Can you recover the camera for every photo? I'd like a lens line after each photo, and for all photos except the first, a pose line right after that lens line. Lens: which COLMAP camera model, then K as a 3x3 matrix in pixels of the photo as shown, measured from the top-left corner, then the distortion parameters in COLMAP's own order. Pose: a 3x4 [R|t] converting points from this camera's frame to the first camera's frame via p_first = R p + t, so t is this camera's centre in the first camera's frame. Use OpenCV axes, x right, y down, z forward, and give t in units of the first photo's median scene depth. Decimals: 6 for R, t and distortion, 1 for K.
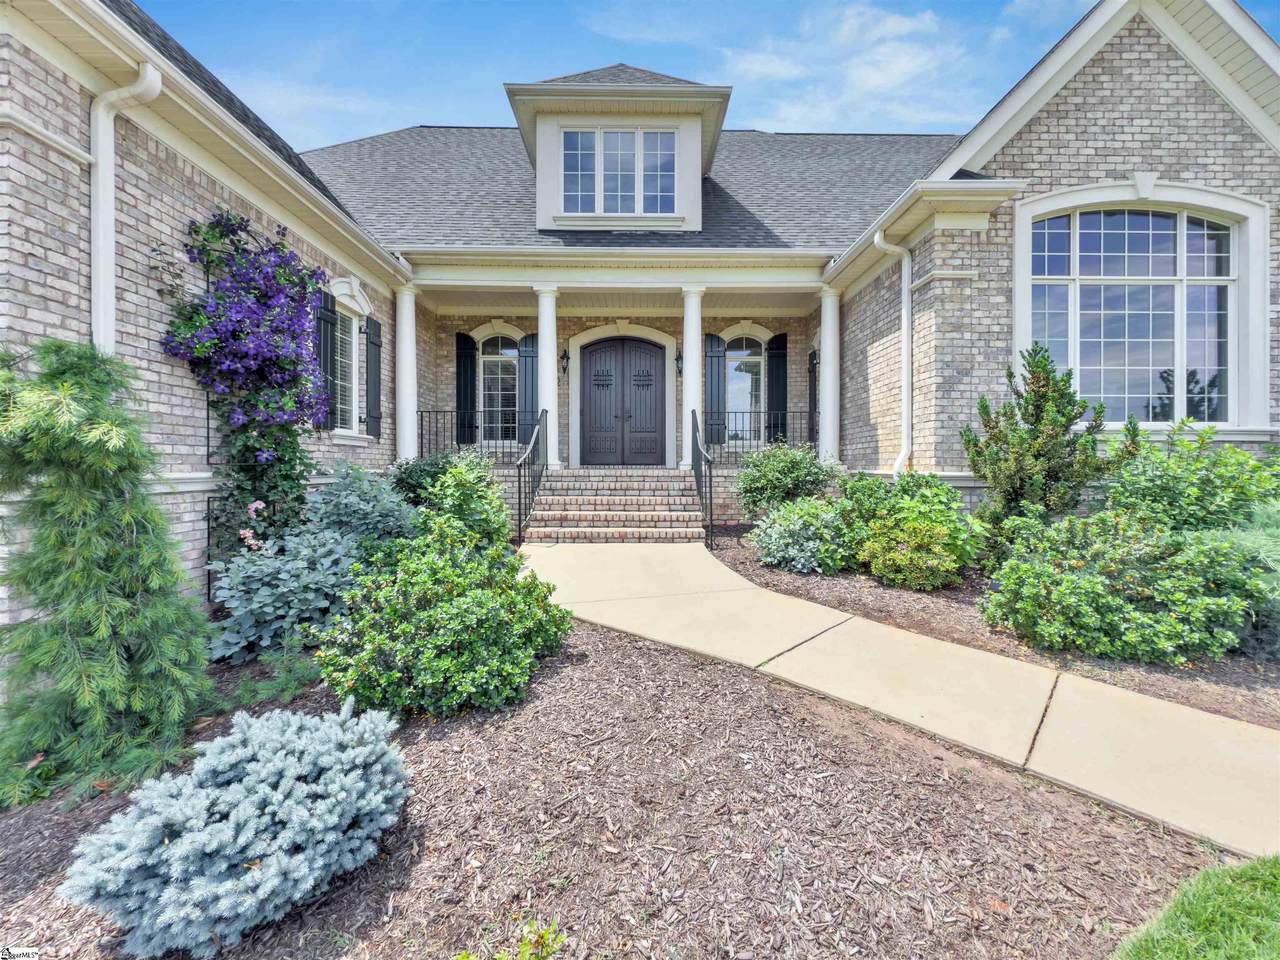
lens RADIAL K [[511.1, 0, 638.2], [0, 511.1, 468.6], [0, 0, 1]] dist [-0.000236, 0.000027]
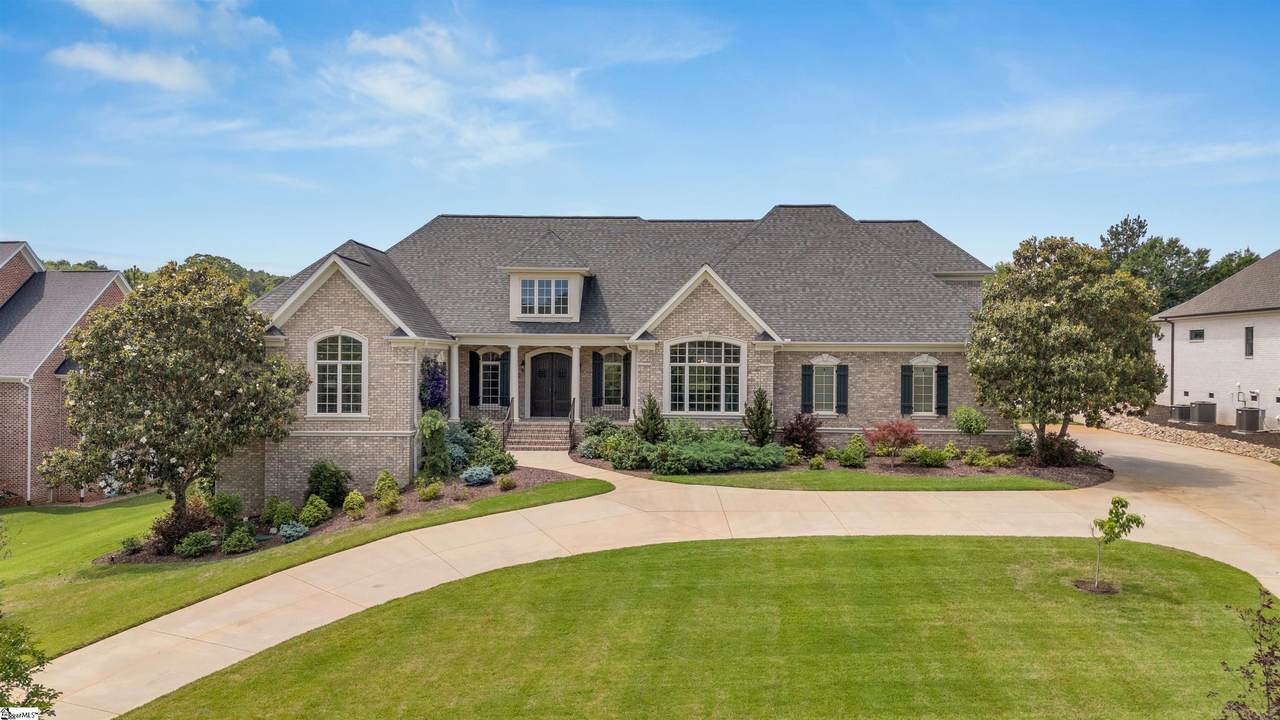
lens RADIAL K [[965.1, 0, 640.0], [0, 965.1, 360.0], [0, 0, 1]] dist [0.103577, -0.000522]
pose [[0.998619, 0.007274, -0.052029, 0.660655], [-0.007417, 0.999969, -0.002556, -0.286727], [0.052009, 0.002938, 0.998642, -3.569171]]
